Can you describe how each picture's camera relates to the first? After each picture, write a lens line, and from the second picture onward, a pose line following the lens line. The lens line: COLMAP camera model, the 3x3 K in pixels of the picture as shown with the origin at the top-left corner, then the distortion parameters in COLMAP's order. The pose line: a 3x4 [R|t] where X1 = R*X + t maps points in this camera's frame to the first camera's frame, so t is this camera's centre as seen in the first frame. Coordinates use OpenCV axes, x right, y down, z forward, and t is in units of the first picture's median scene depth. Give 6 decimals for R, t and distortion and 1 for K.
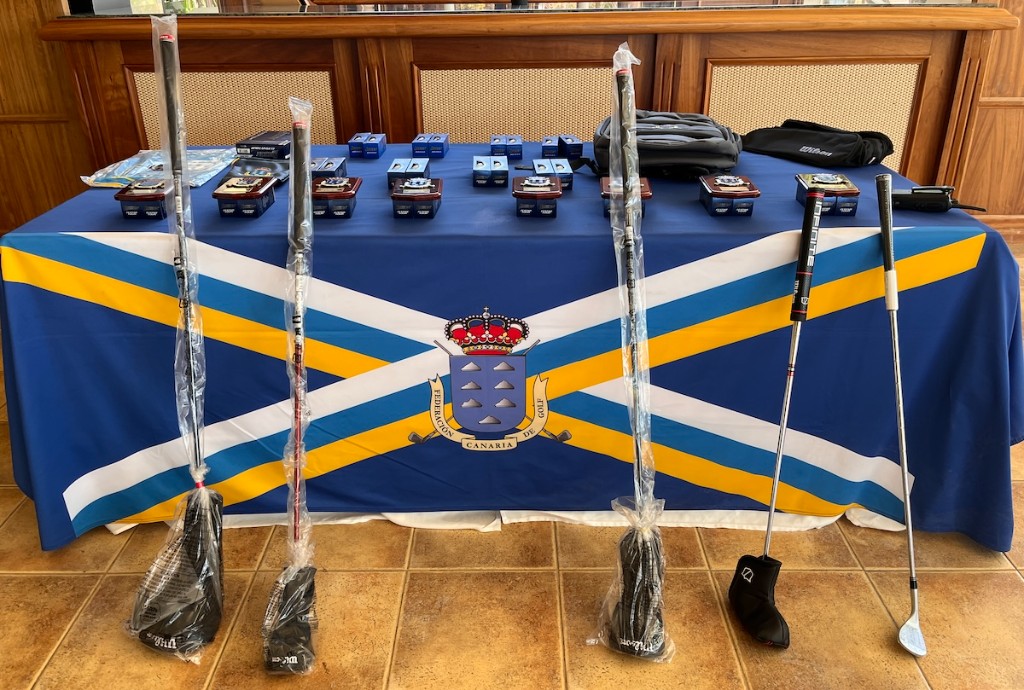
lens RADIAL K [[797.3, 0, 503.5], [0, 797.3, 330.4], [0, 0, 1]] dist [0.041875, -0.061354]
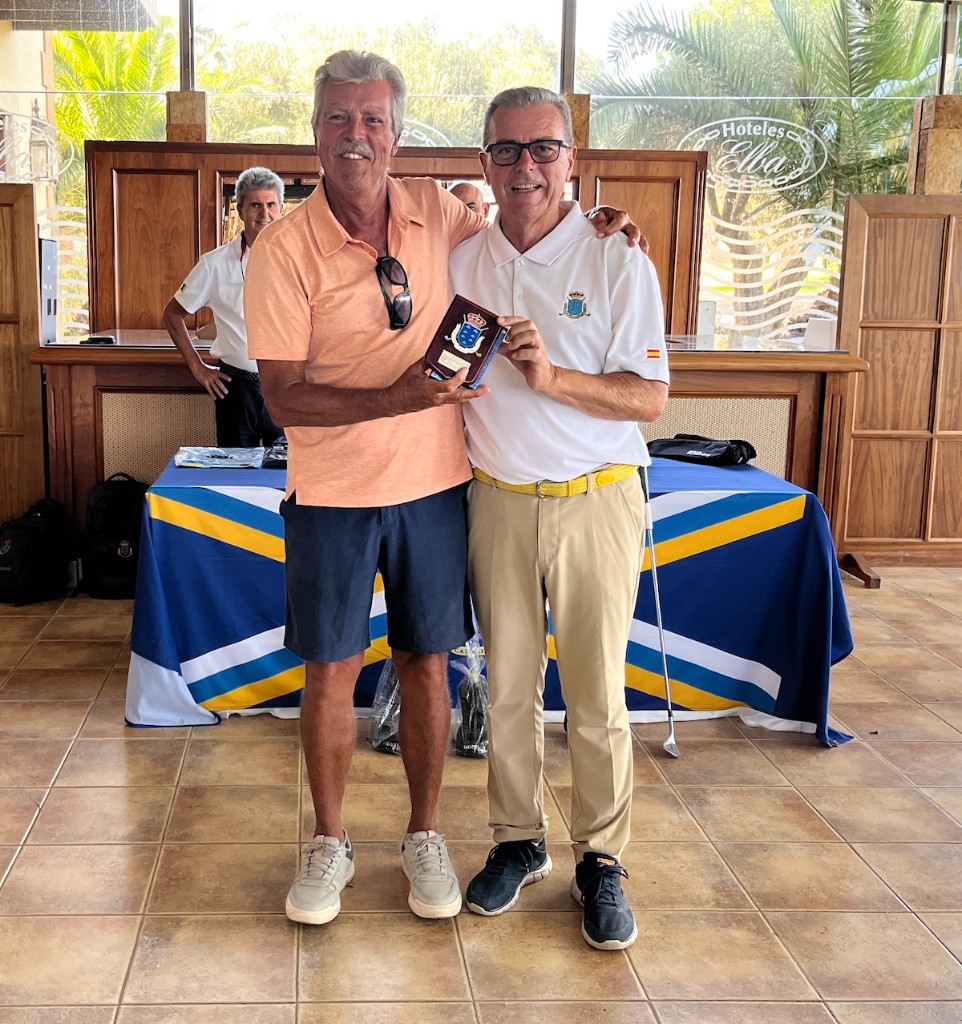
lens RADIAL K [[1166.4, 0, 349.1], [0, 1166.4, 480.5], [0, 0, 1]] dist [0.022001, 0.000000]
pose [[0.999146, 0.018430, 0.036979, -0.292731], [-0.008195, 0.965617, -0.259840, 0.368492], [-0.040496, 0.259315, 0.964943, -0.938553]]
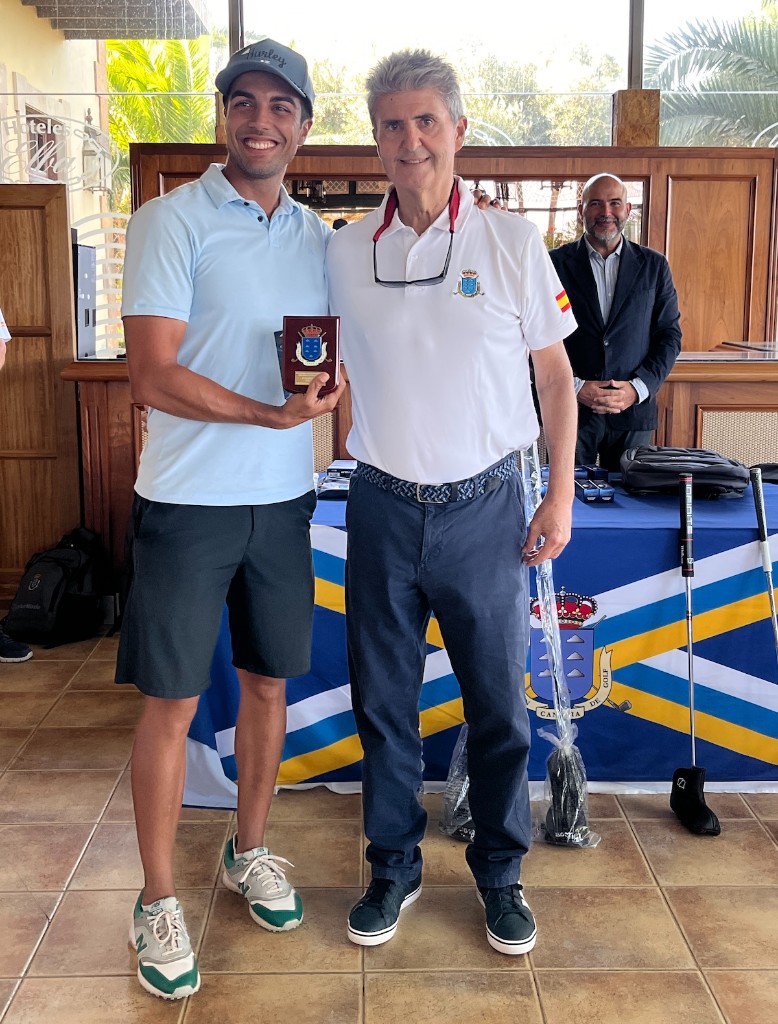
lens RADIAL K [[1150.6, 0, 390.6], [0, 1150.6, 463.3], [0, 0, 1]] dist [0.013887, 0.000000]
pose [[0.999637, 0.011917, 0.024167, -0.297955], [-0.004738, 0.960654, -0.277708, 0.252220], [-0.026526, 0.277493, 0.960361, -0.676986]]
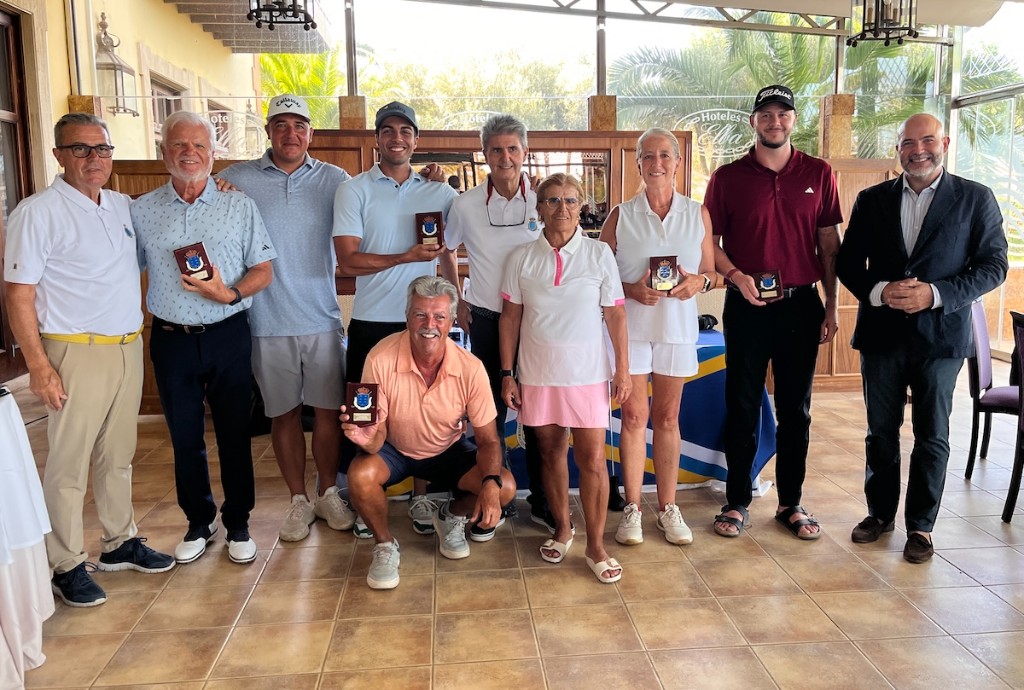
lens RADIAL K [[797.3, 0, 523.5], [0, 797.3, 324.3], [0, 0, 1]] dist [0.041875, -0.061354]
pose [[0.994802, -0.009137, 0.101420, -0.272764], [0.038612, 0.955440, -0.292651, 0.426122], [-0.094227, 0.295045, 0.950826, -1.082821]]
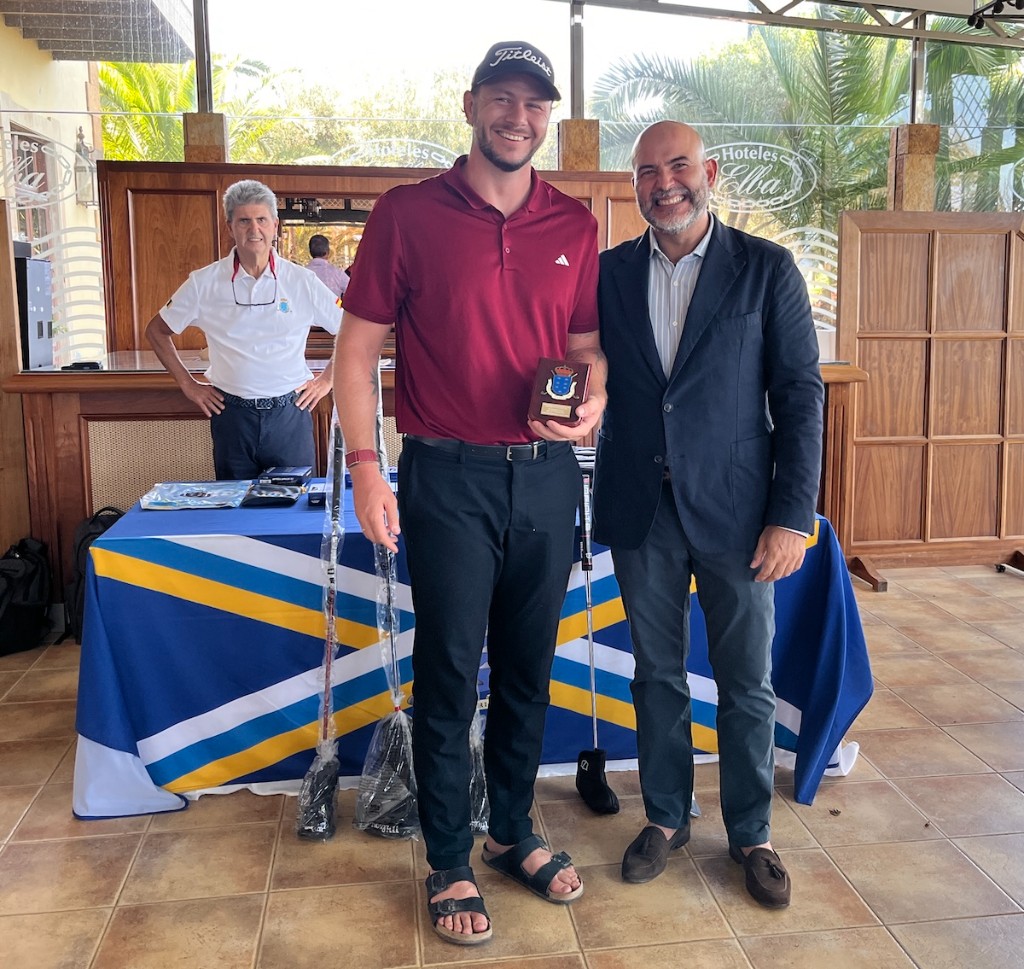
lens RADIAL K [[1046.7, 0, 533.9], [0, 1046.7, 437.4], [0, 0, 1]] dist [0.019078, 0.000000]
pose [[0.987832, -0.008537, 0.155288, -0.166583], [0.053926, 0.955349, -0.290518, 0.216742], [-0.145874, 0.295357, 0.944185, -0.630347]]
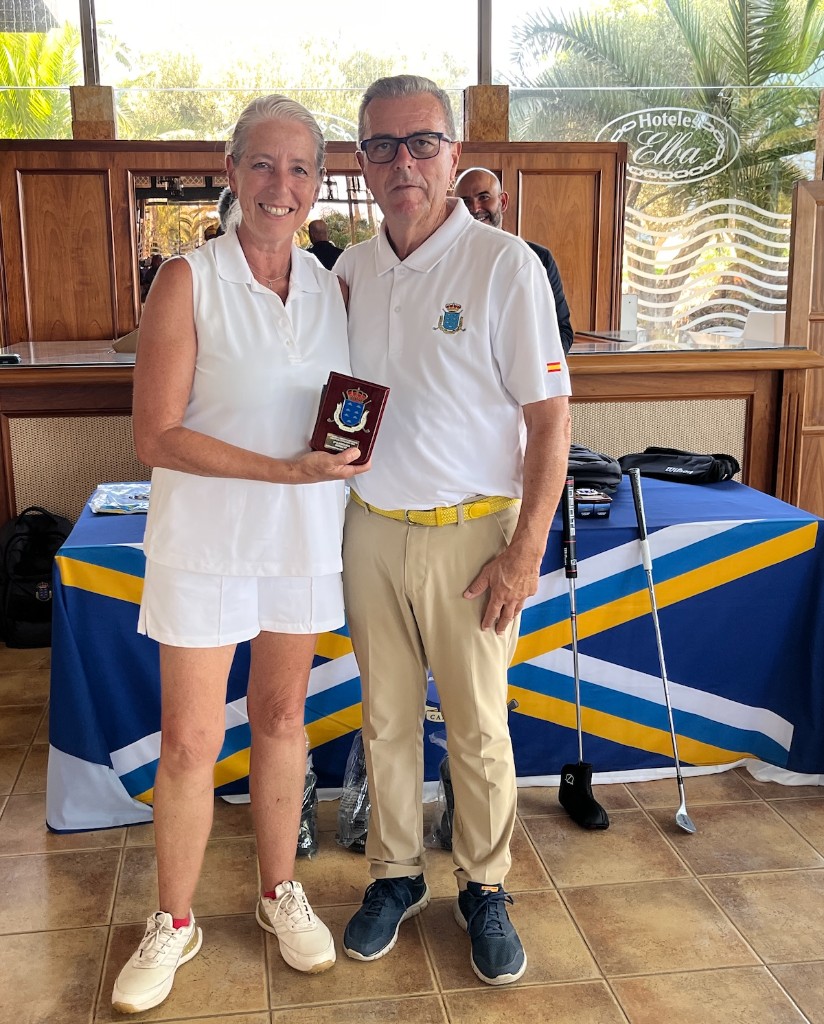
lens RADIAL K [[1066.2, 0, 363.9], [0, 1066.2, 508.5], [0, 0, 1]] dist [0.016850, 0.000000]
pose [[0.991860, -0.026991, 0.124438, -0.317916], [0.053386, 0.975382, -0.213963, 0.169095], [-0.115600, 0.218864, 0.968883, -0.550657]]
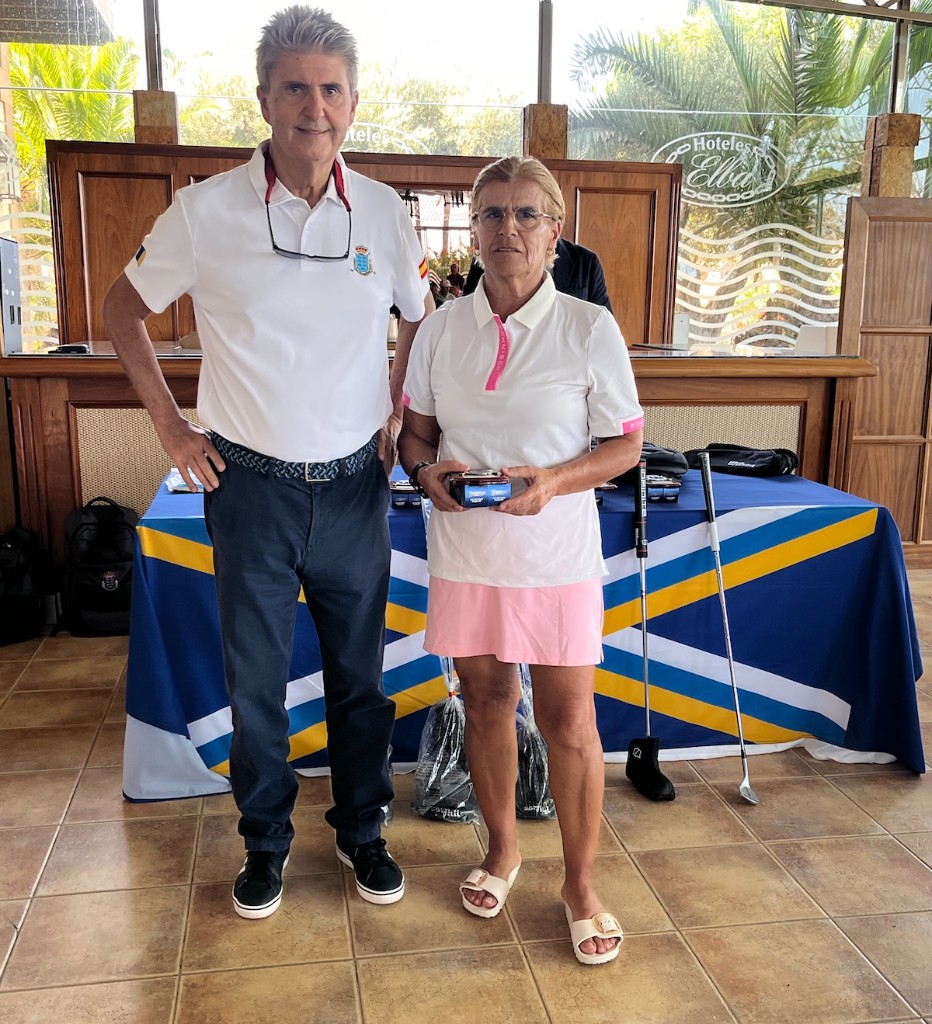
lens RADIAL K [[1053.1, 0, 449.4], [0, 1053.1, 538.8], [0, 0, 1]] dist [0.019441, 0.000000]
pose [[0.986278, -0.012646, 0.164607, -0.368627], [0.047587, 0.976520, -0.210105, 0.237815], [-0.158085, 0.215055, 0.963722, -0.540093]]
